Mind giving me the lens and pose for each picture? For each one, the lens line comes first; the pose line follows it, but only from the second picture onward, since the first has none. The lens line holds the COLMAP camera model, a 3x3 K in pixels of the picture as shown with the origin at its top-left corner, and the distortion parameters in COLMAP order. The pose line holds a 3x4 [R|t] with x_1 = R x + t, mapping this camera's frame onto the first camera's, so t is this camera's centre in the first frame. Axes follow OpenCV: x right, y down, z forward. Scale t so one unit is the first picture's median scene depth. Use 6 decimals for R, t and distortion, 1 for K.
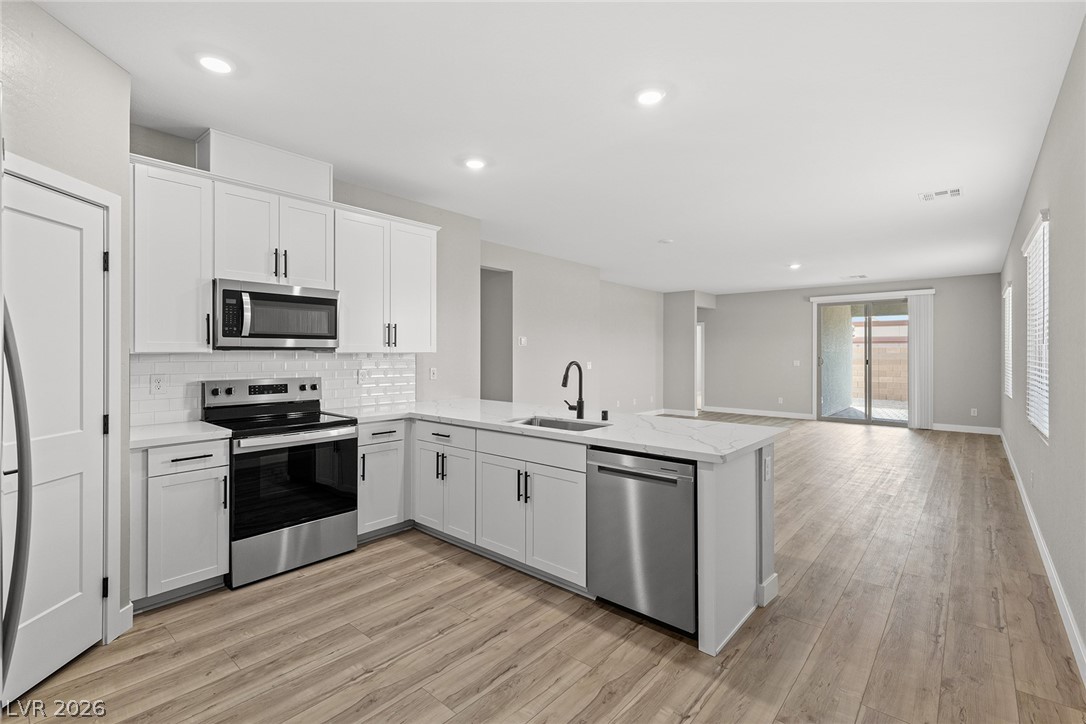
lens RADIAL K [[487.5, 0, 543.5], [0, 487.5, 351.6], [0, 0, 1]] dist [0.008285, -0.001471]
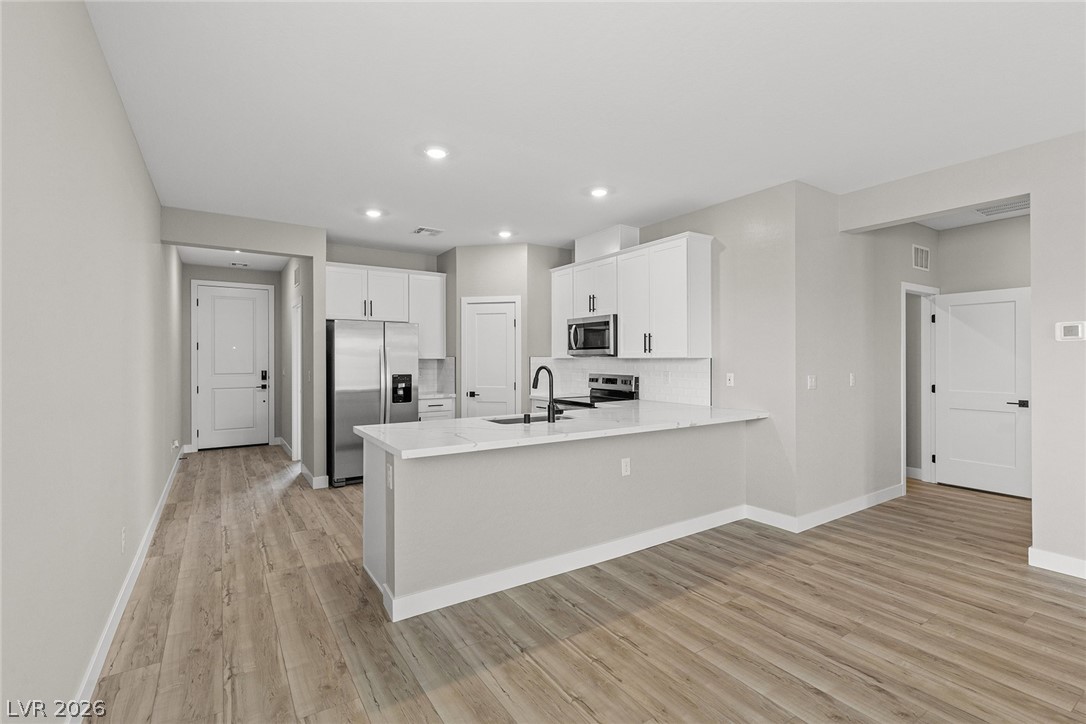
lens RADIAL K [[487.5, 0, 542.5], [0, 487.5, 352.5], [0, 0, 1]] dist [0.008285, -0.001471]
pose [[-0.260219, -0.012819, -0.965465, 1.057172], [0.003977, 0.999889, -0.014348, 0.006477], [0.965541, -0.007573, -0.260139, 1.236802]]
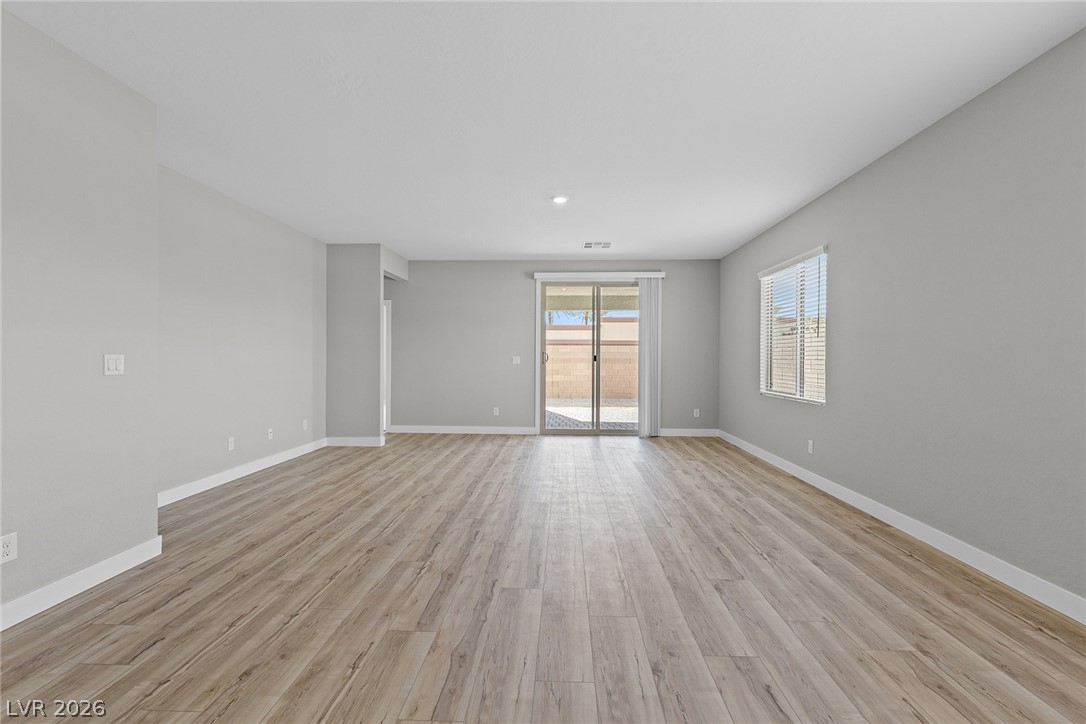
lens RADIAL K [[487.5, 0, 541.8], [0, 487.5, 360.0], [0, 0, 1]] dist [0.008285, -0.001471]
pose [[0.779518, -0.004224, 0.626366, 0.251924], [-0.004219, 0.999919, 0.011993, 0.042837], [-0.626366, -0.011992, 0.779437, 1.214918]]
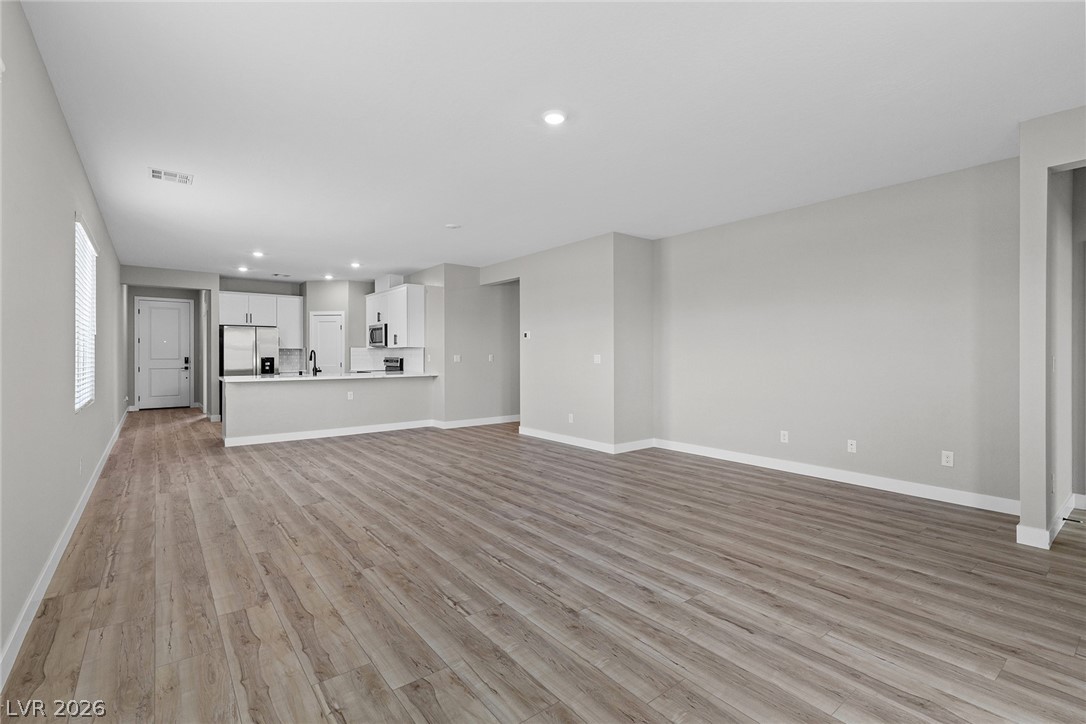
lens RADIAL K [[487.5, 0, 544.5], [0, 487.5, 351.5], [0, 0, 1]] dist [0.008285, -0.001471]
pose [[-0.176165, -0.007170, -0.984335, 2.089913], [0.003635, 0.999962, -0.007934, 0.049669], [0.984354, -0.004976, -0.176132, 2.422998]]
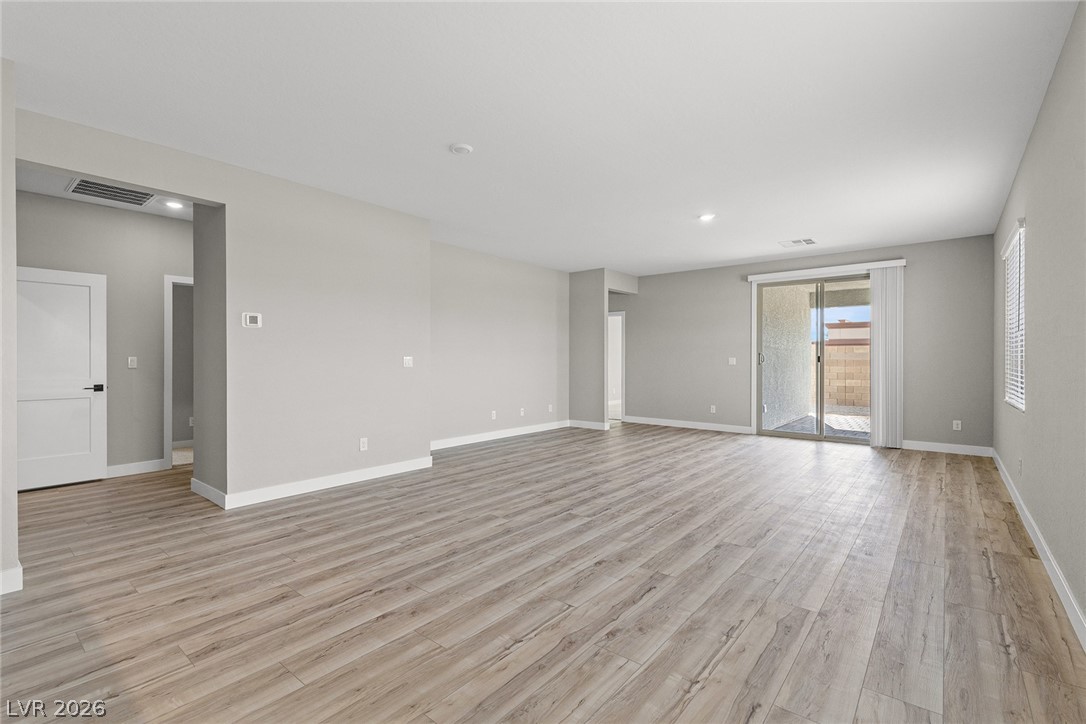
lens RADIAL K [[487.5, 0, 541.7], [0, 487.5, 359.4], [0, 0, 1]] dist [0.008285, -0.001471]
pose [[0.999582, -0.002061, 0.028820, 0.592003], [0.001922, 0.999986, 0.004854, 0.050315], [-0.028830, -0.004797, 0.999573, 0.715829]]
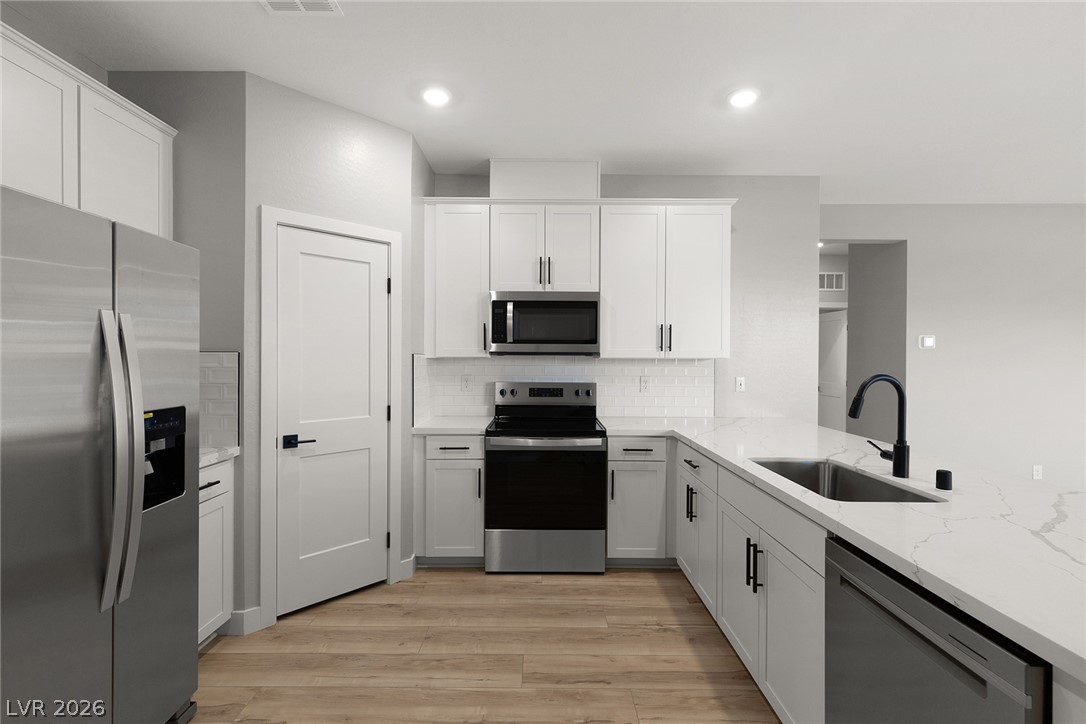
lens RADIAL K [[487.5, 0, 543.3], [0, 487.5, 359.6], [0, 0, 1]] dist [0.008285, -0.001471]
pose [[0.662912, 0.008003, -0.748655, 0.222552], [-0.003227, 0.999964, 0.007832, -0.001638], [0.748691, -0.002775, 0.662914, 0.309575]]
